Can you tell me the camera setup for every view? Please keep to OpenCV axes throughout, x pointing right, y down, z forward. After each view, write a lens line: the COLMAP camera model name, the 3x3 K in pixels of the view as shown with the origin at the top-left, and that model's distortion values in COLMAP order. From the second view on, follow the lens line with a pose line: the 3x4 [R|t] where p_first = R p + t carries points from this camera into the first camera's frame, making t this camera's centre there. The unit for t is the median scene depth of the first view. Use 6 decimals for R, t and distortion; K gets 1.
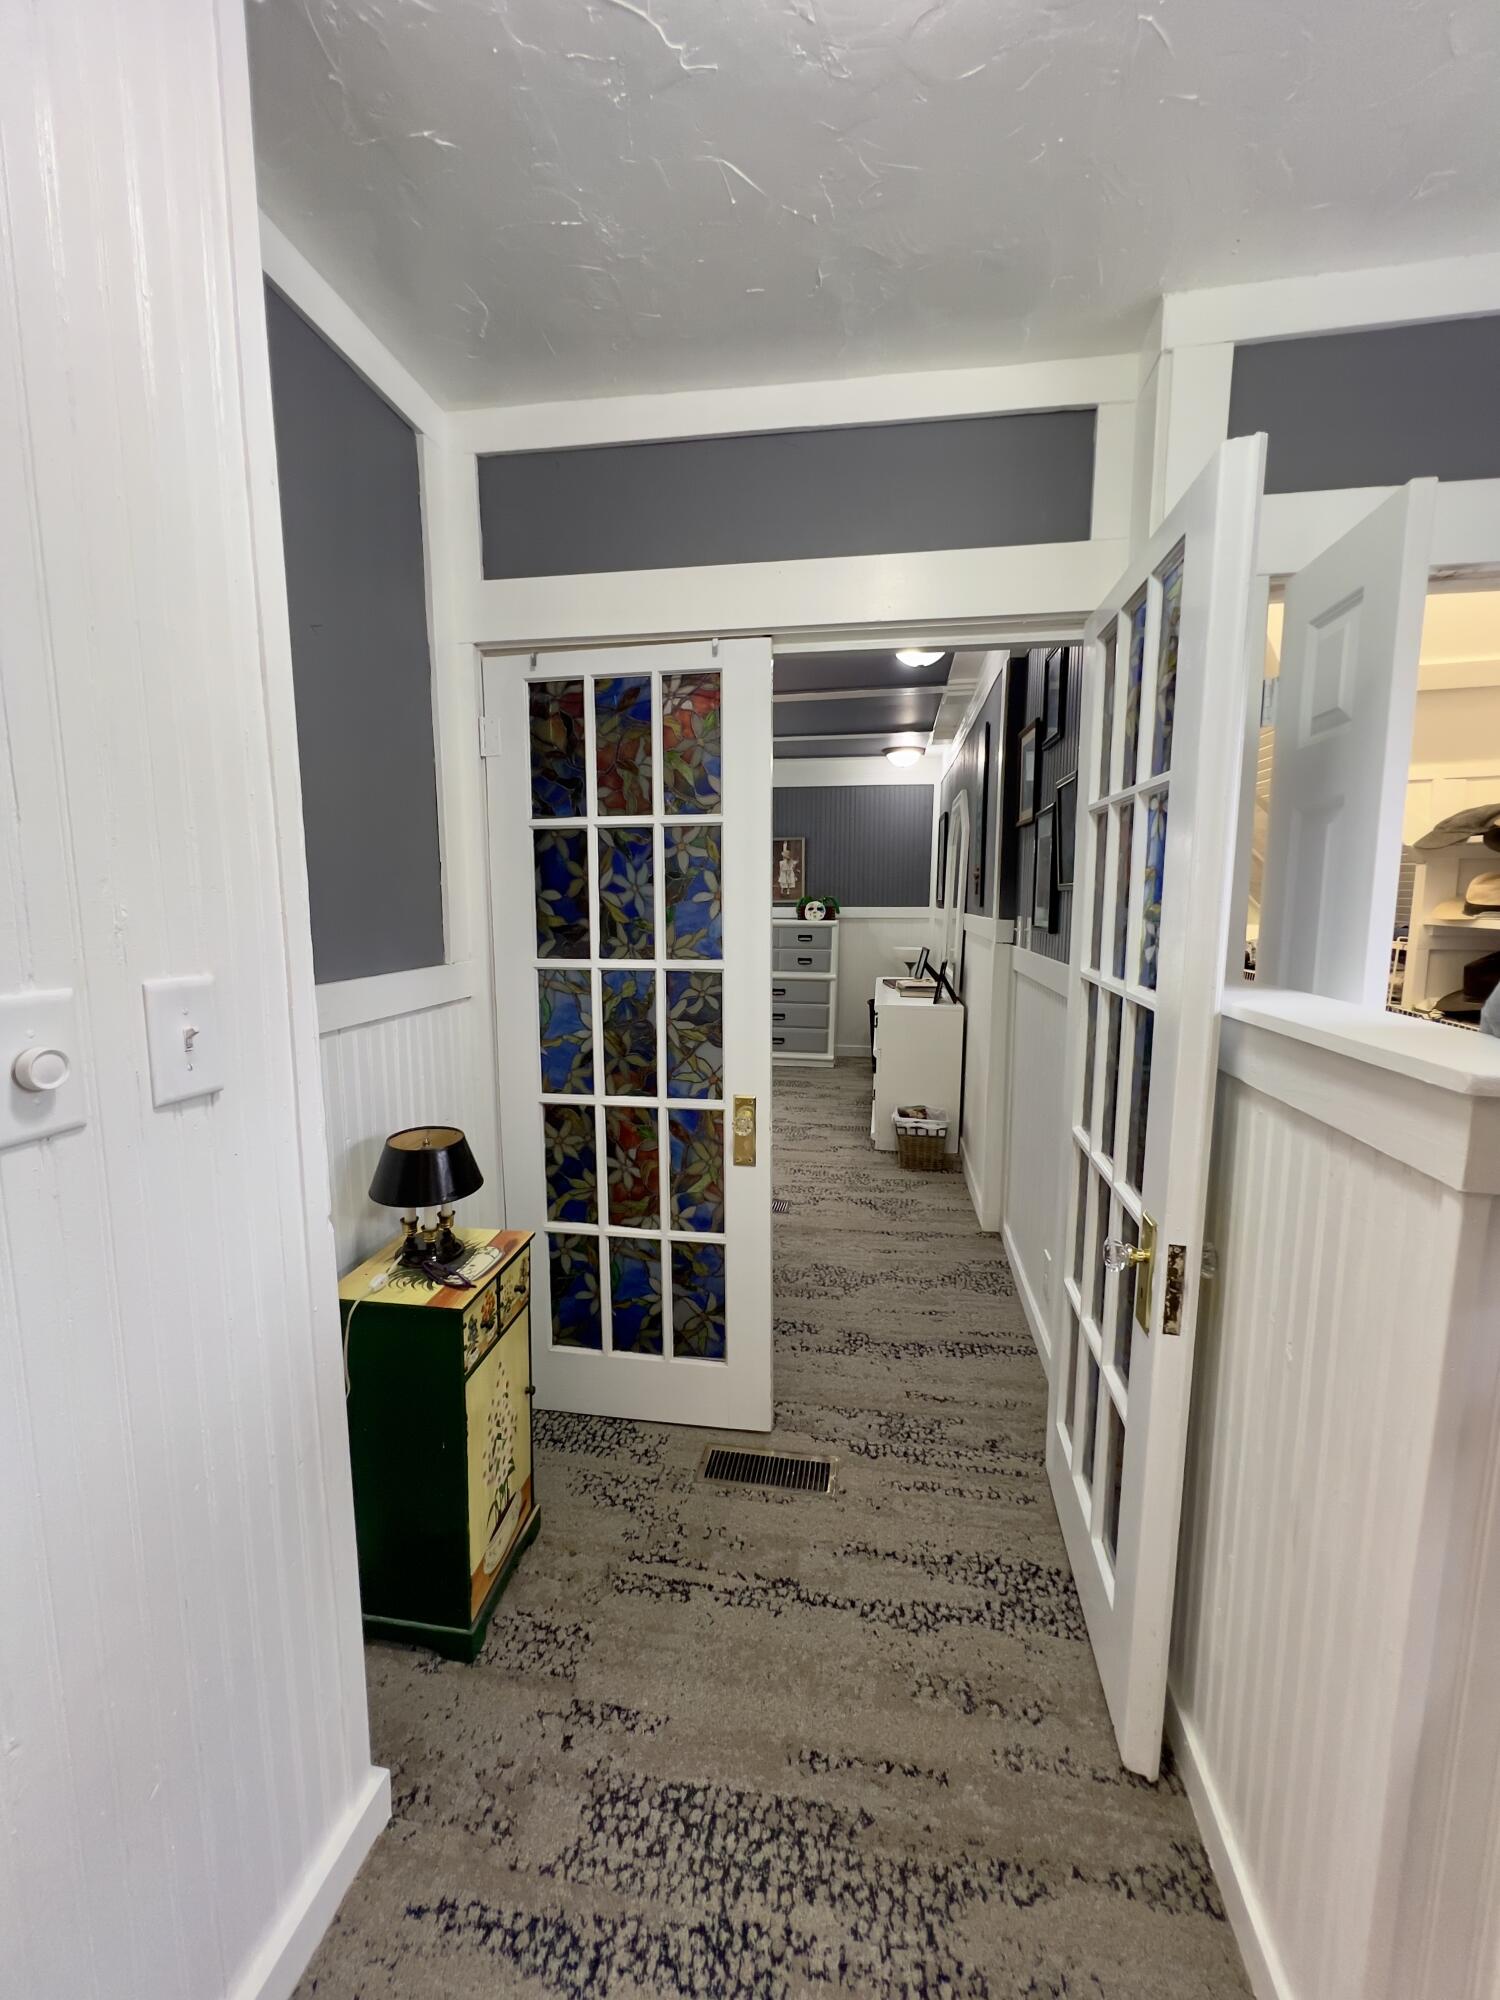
lens RADIAL K [[798.8, 0, 752.2], [0, 798.8, 1004.6], [0, 0, 1]] dist [0.000746, 0.000148]
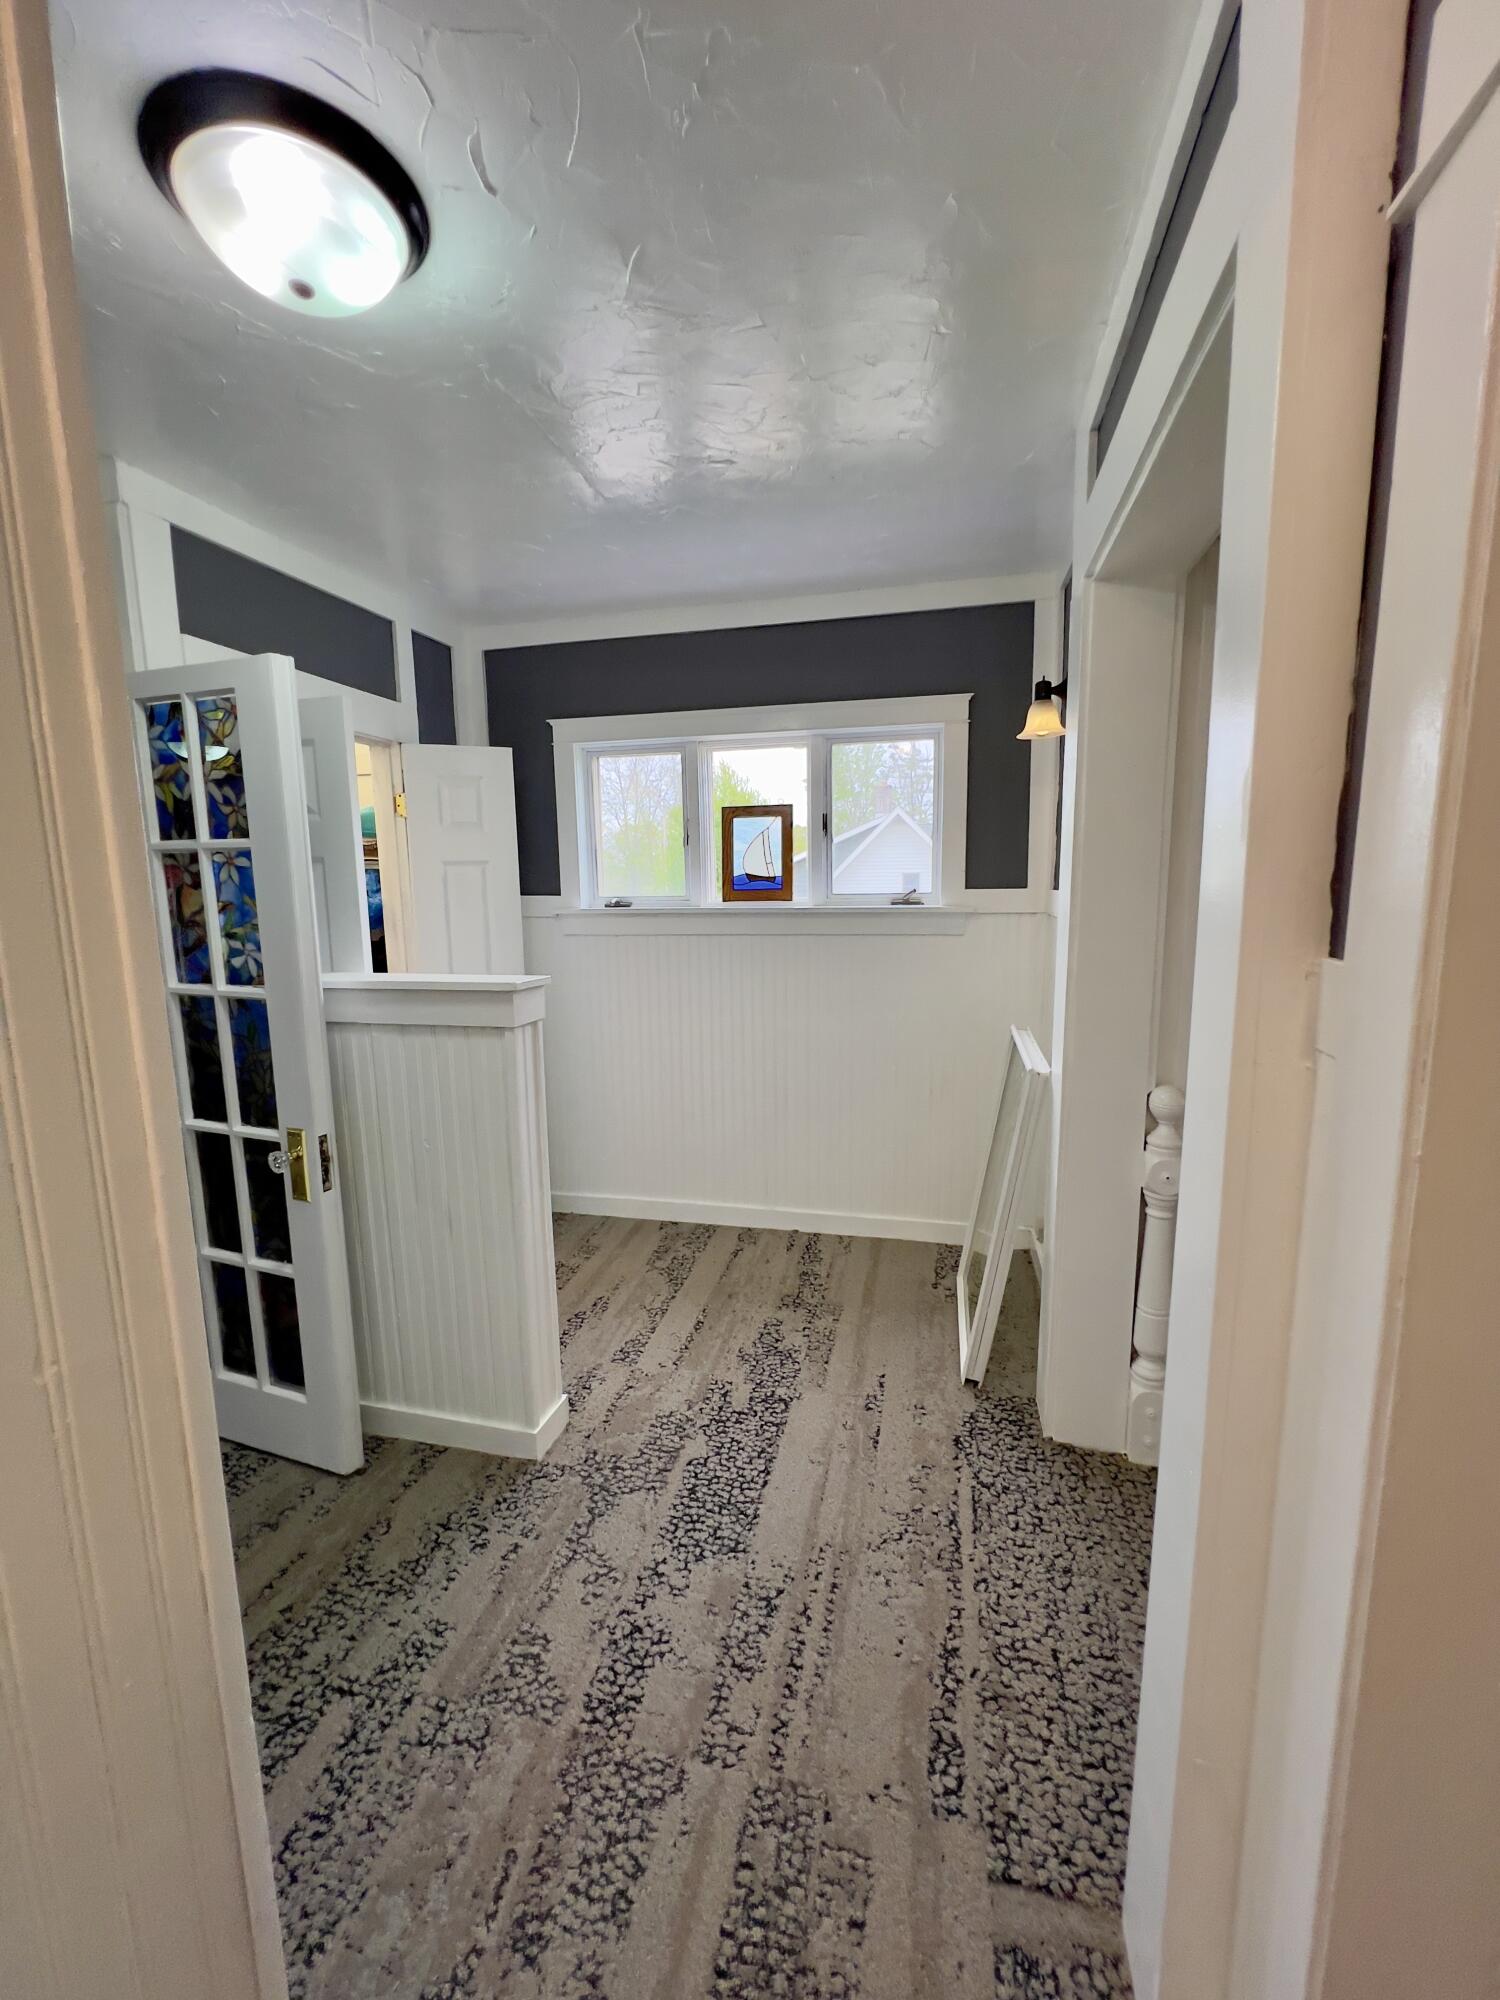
lens RADIAL K [[801.4, 0, 754.7], [0, 801.4, 994.9], [0, 0, 1]] dist [-0.002488, -0.000186]
pose [[0.073722, -0.151299, 0.985735, -1.111838], [0.144891, 0.979562, 0.139515, -0.084302], [-0.986697, 0.132538, 0.094137, -0.051284]]
